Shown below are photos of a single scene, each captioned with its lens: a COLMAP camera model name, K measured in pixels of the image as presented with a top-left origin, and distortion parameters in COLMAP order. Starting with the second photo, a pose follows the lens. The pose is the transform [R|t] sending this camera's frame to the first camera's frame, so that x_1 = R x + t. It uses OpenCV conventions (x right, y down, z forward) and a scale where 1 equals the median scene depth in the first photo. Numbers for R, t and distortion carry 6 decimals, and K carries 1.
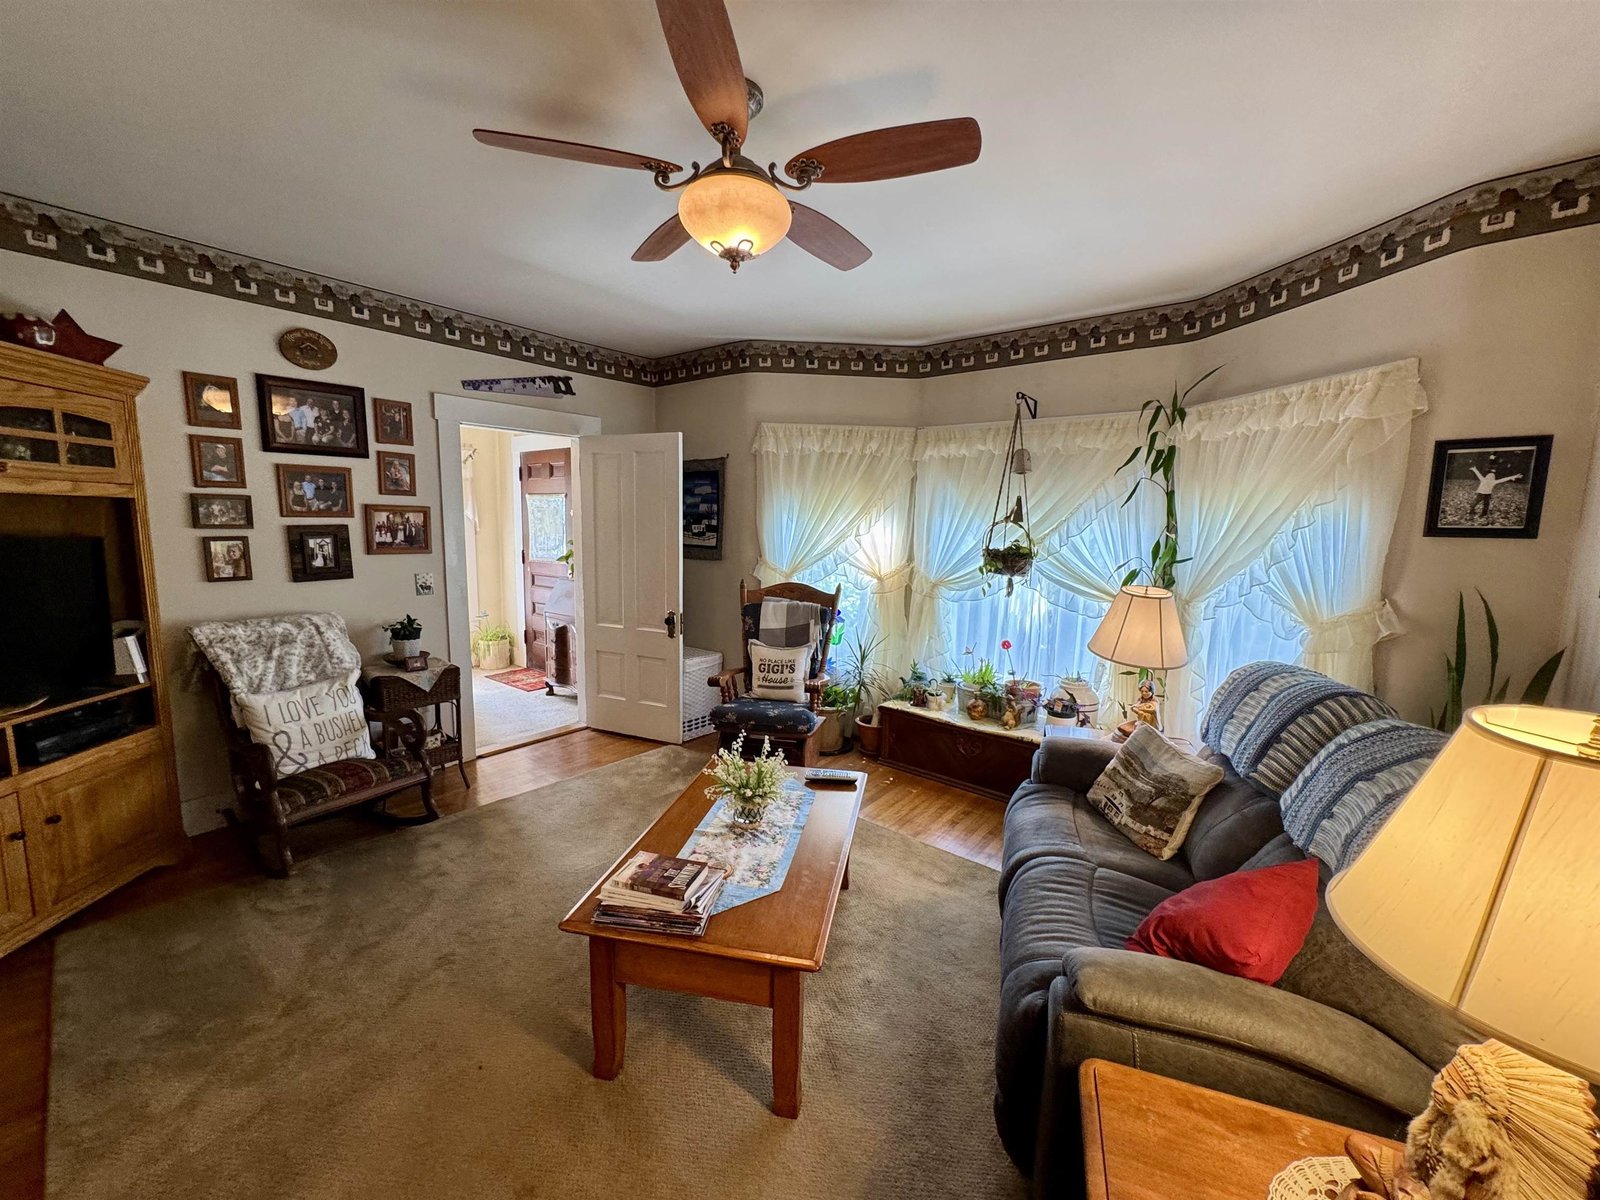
lens RADIAL K [[637.6, 0, 797.3], [0, 637.6, 599.2], [0, 0, 1]] dist [-0.005264, 0.000867]
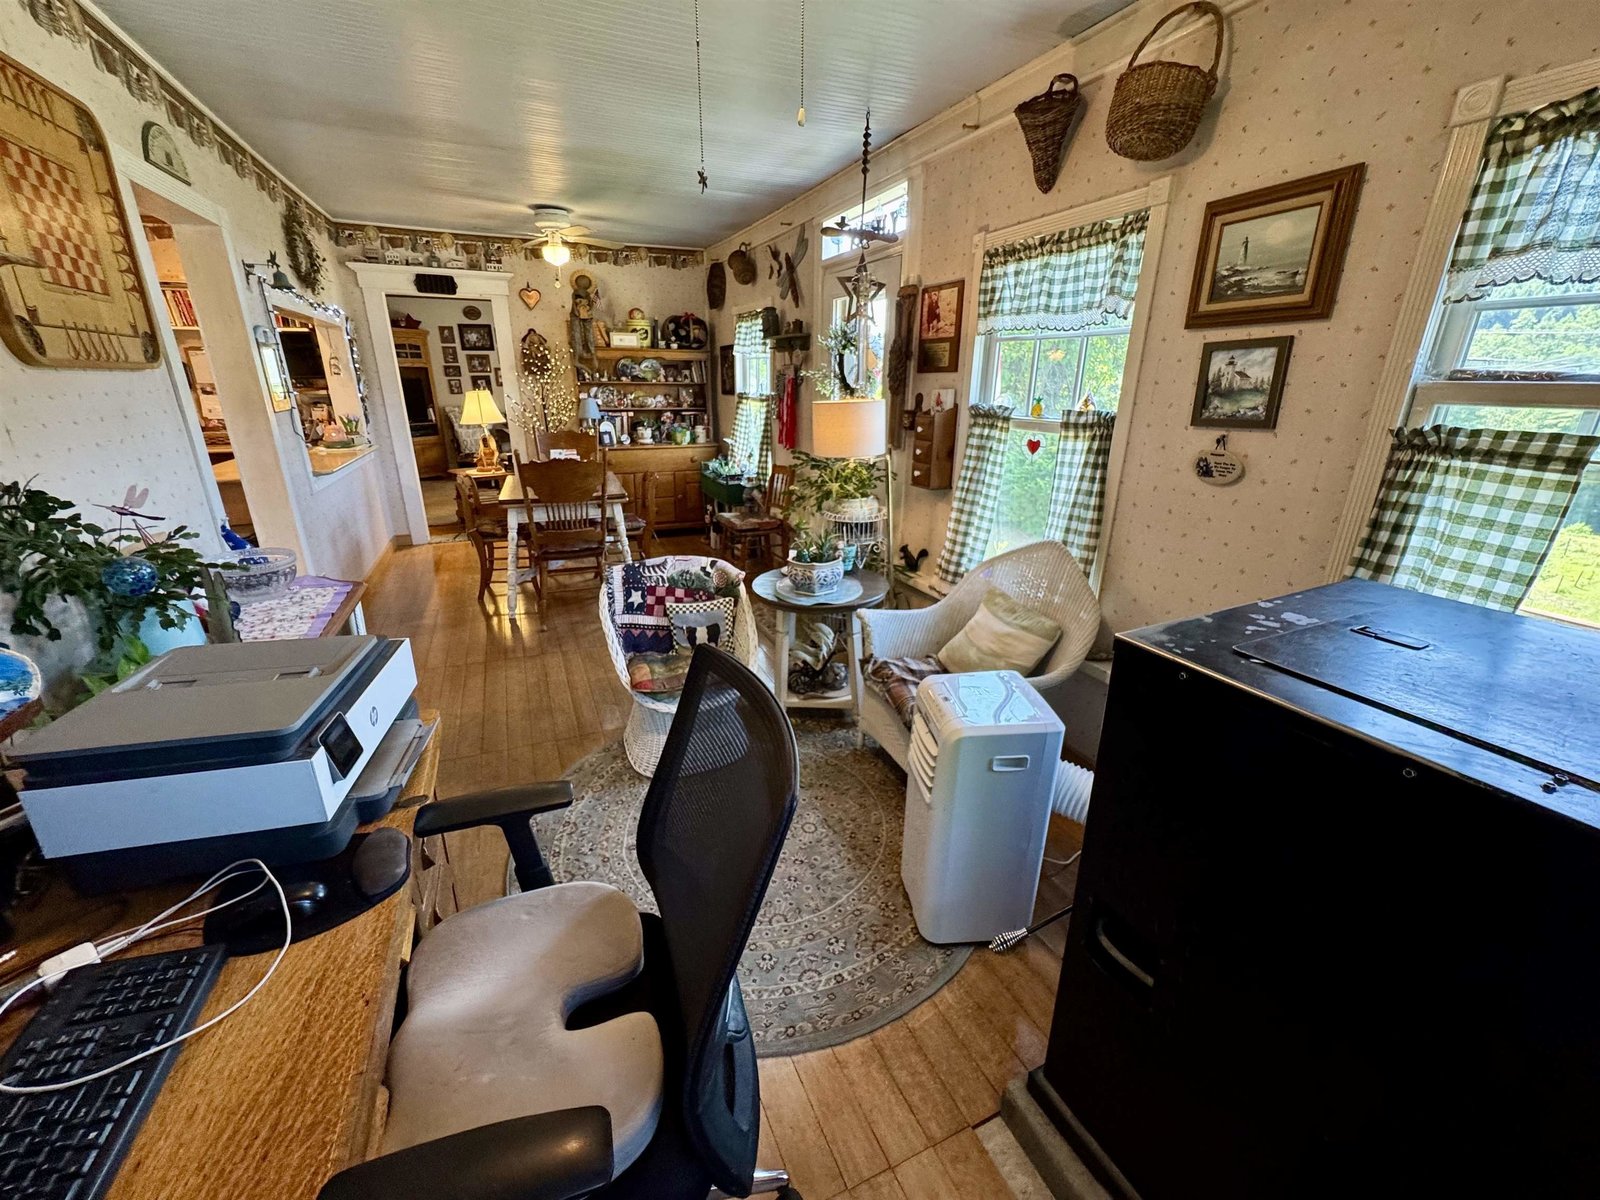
lens RADIAL K [[637.6, 0, 804.7], [0, 637.6, 600.6], [0, 0, 1]] dist [-0.005264, 0.000867]
pose [[0.886100, 0.138082, -0.442447, 2.051634], [-0.043054, 0.974987, 0.218054, 0.196120], [0.461489, -0.174169, 0.869881, -1.071531]]
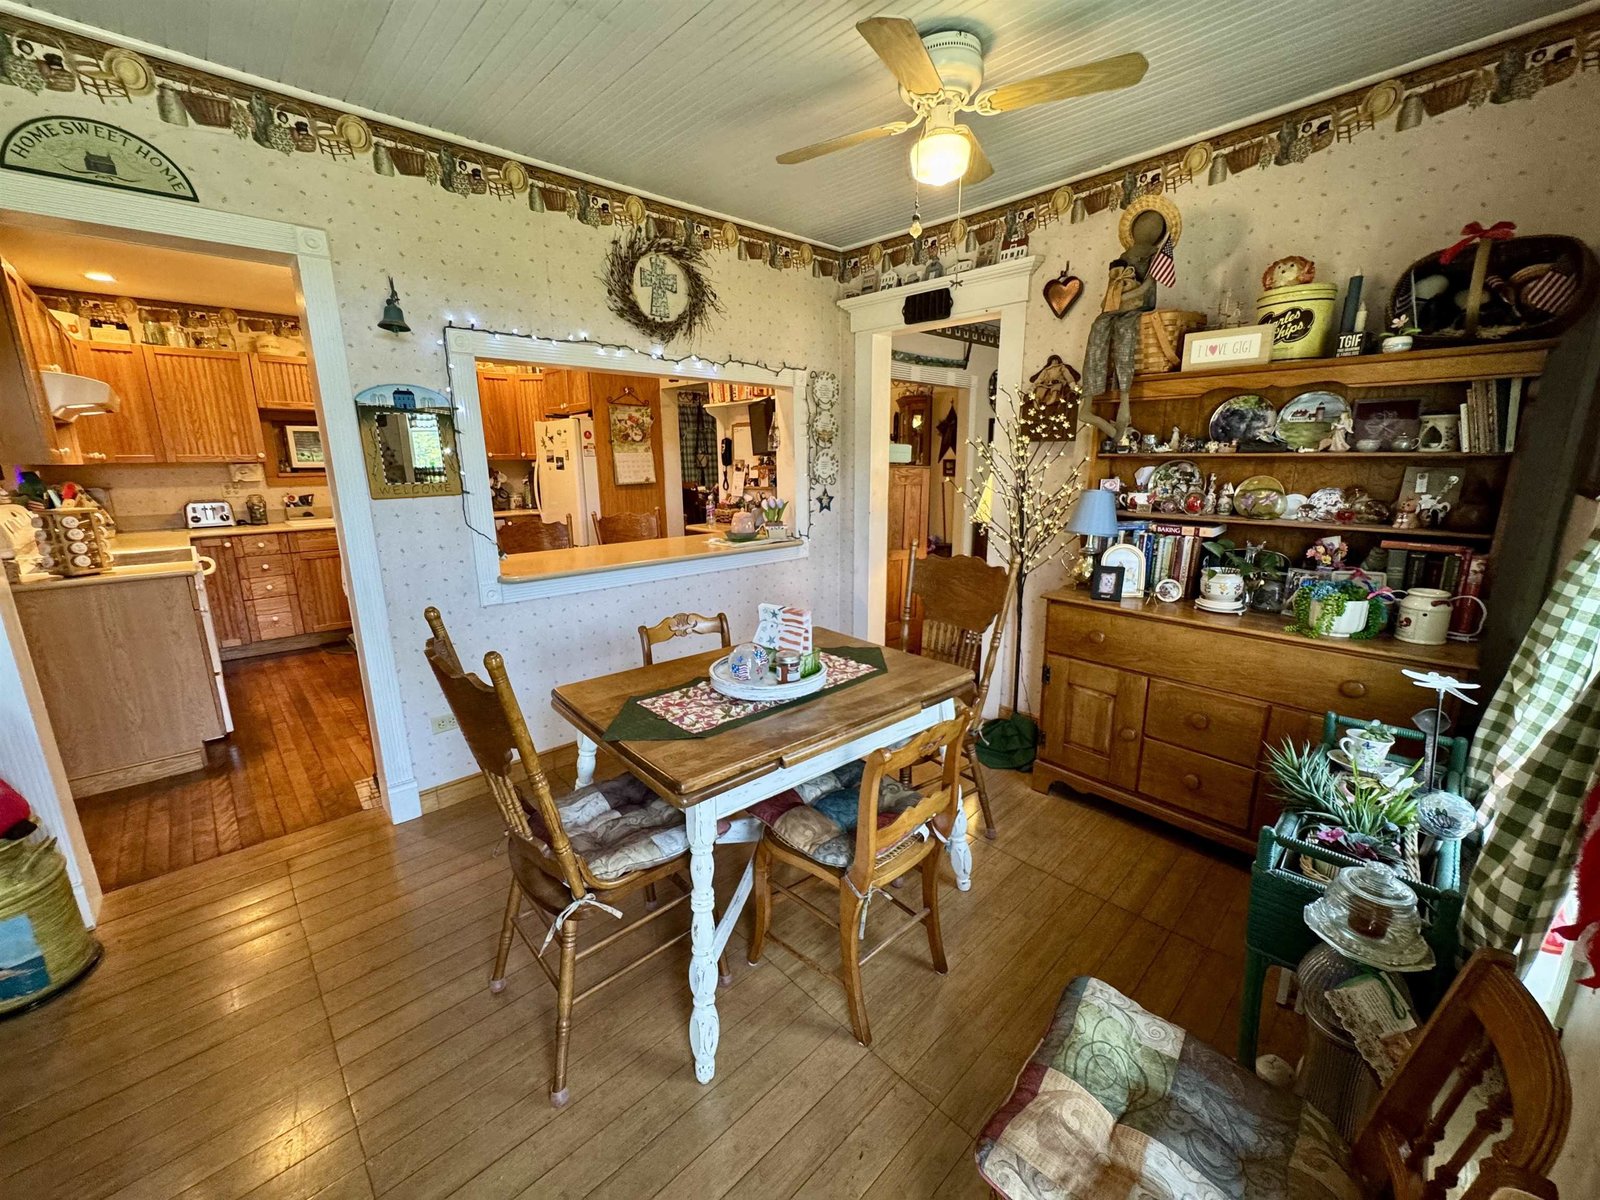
lens RADIAL K [[637.6, 0, 801.6], [0, 637.6, 598.7], [0, 0, 1]] dist [-0.005264, 0.000867]
pose [[-0.135322, 0.196151, -0.971192, 1.516519], [-0.112278, 0.970858, 0.211728, 0.068432], [0.984420, 0.137695, -0.109355, 0.001065]]
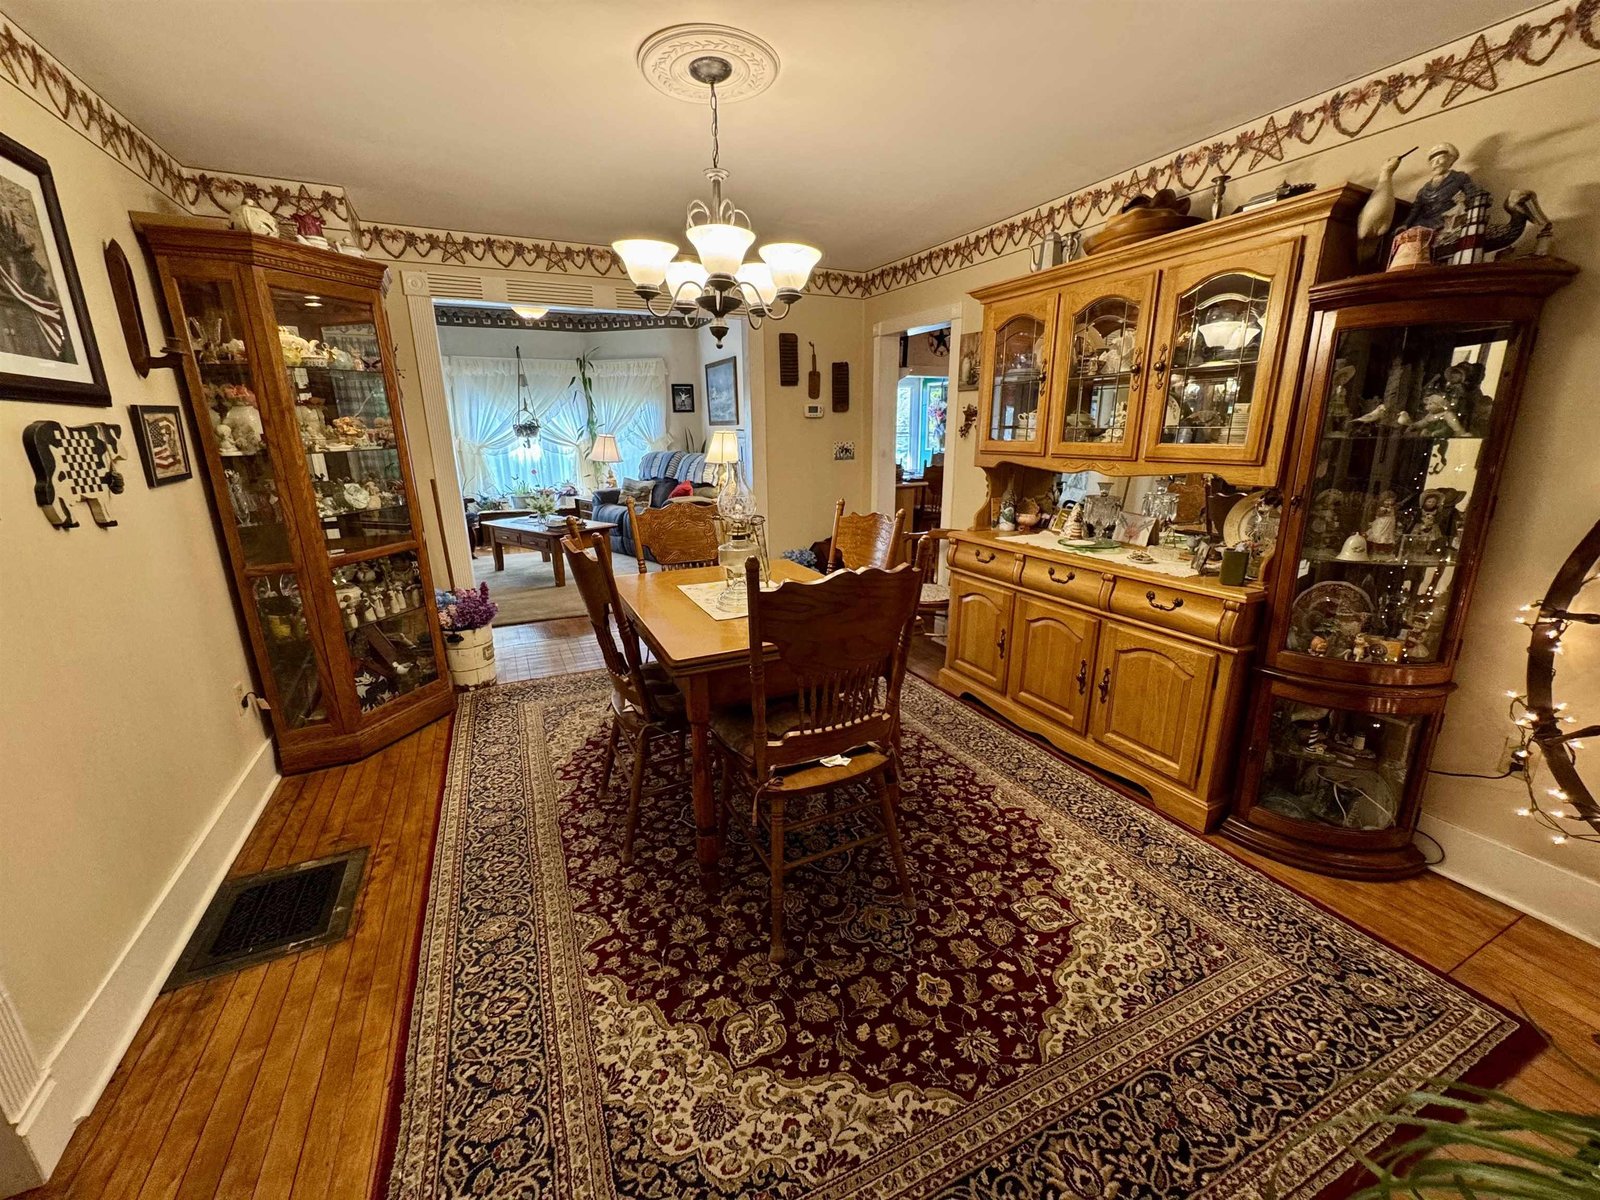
lens RADIAL K [[637.6, 0, 802.2], [0, 637.6, 599.0], [0, 0, 1]] dist [-0.005264, 0.000867]
pose [[0.434345, -0.266800, 0.860327, -1.396904], [0.125042, 0.963738, 0.235741, 0.107497], [-0.892025, 0.005184, 0.451956, -0.844035]]
